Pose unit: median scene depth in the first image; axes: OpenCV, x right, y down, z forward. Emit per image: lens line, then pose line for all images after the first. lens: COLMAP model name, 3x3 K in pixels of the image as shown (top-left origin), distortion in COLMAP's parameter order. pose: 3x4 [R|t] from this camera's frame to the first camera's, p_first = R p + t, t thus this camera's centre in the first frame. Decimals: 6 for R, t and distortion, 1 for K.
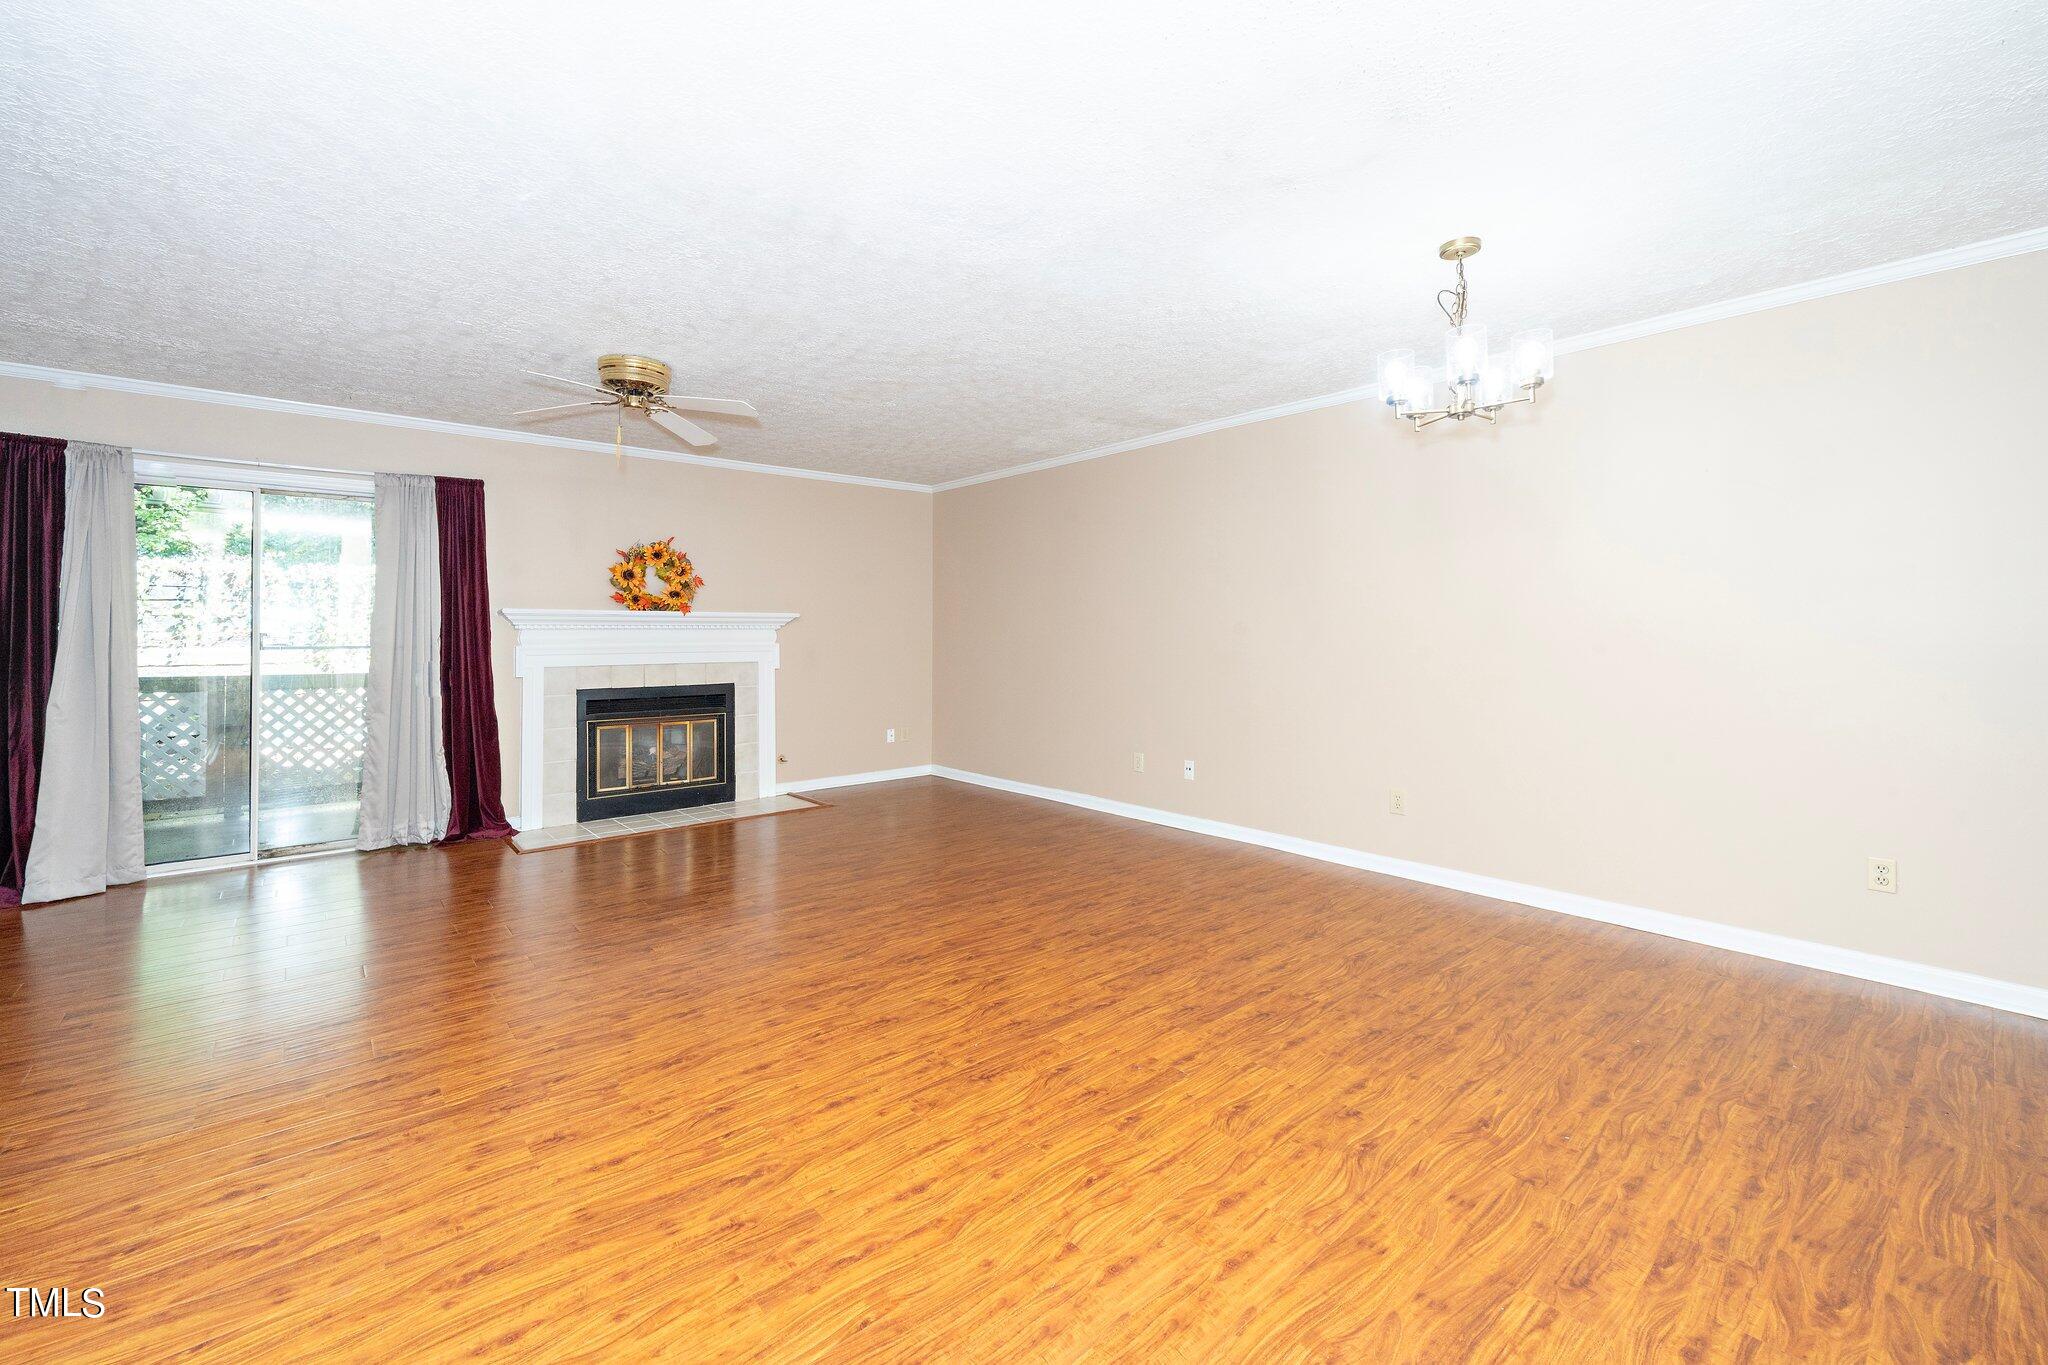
lens RADIAL K [[820.5, 0, 992.5], [0, 820.5, 627.1], [0, 0, 1]] dist [-0.001922, -0.000403]
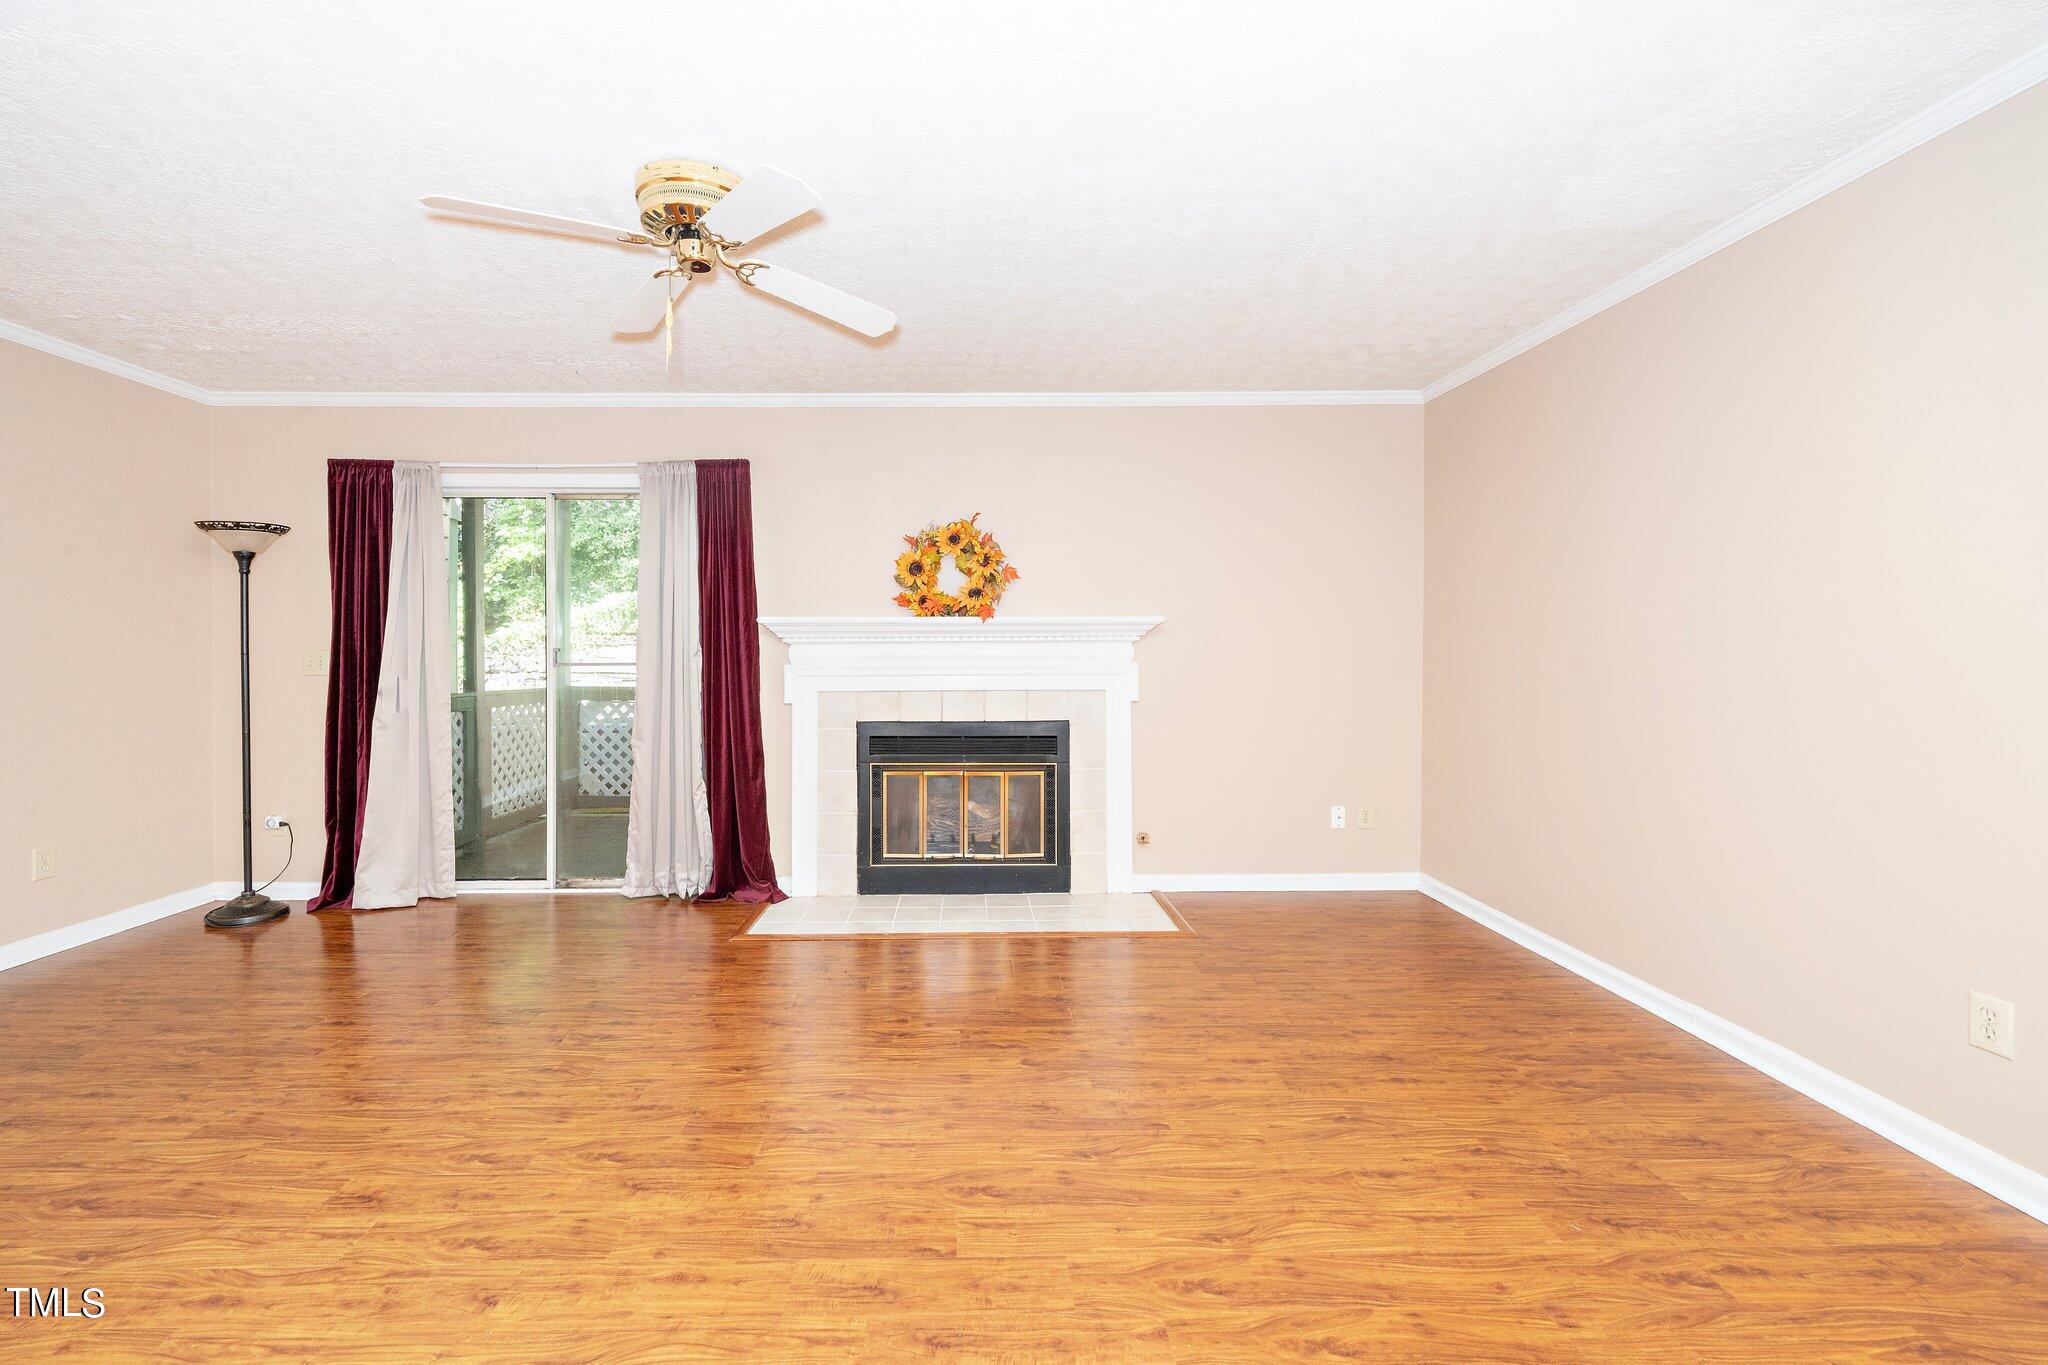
lens RADIAL K [[820.5, 0, 976.1], [0, 820.5, 660.3], [0, 0, 1]] dist [-0.001922, -0.000403]
pose [[0.773834, 0.010887, -0.633294, 0.061577], [0.006503, 0.999663, 0.025132, 0.000369], [0.633355, -0.023566, 0.773503, 0.464441]]
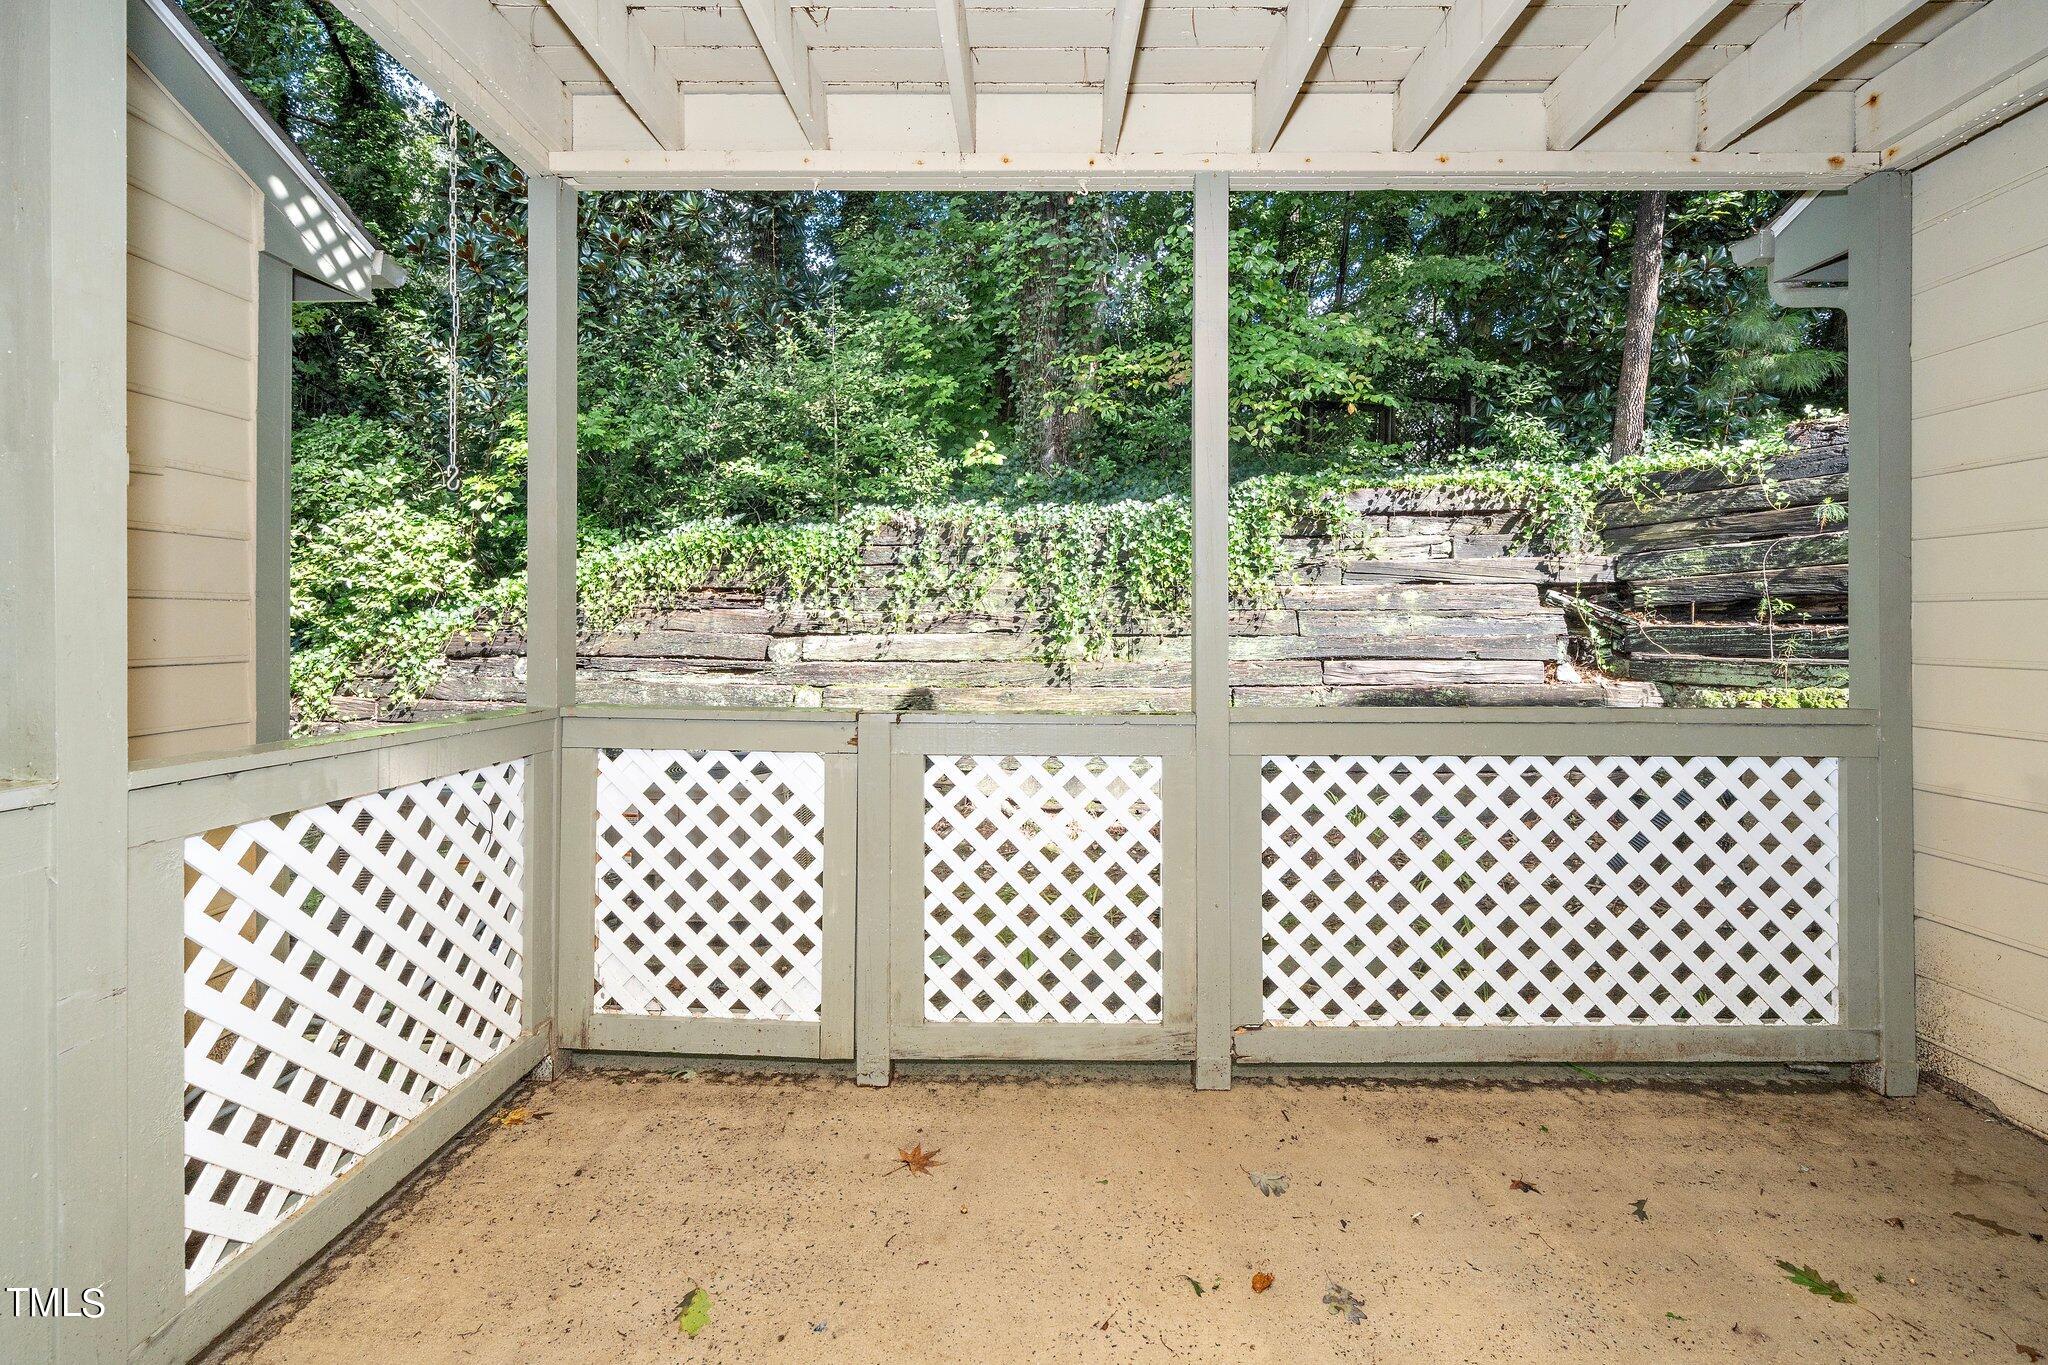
lens RADIAL K [[820.5, 0, 1040.1], [0, 820.5, 630.5], [0, 0, 1]] dist [-0.001922, -0.000403]
pose [[0.761426, 0.008899, -0.648191, -0.694615], [0.002888, 0.999849, 0.017120, 0.016293], [0.648246, -0.014907, 0.761285, 0.849545]]
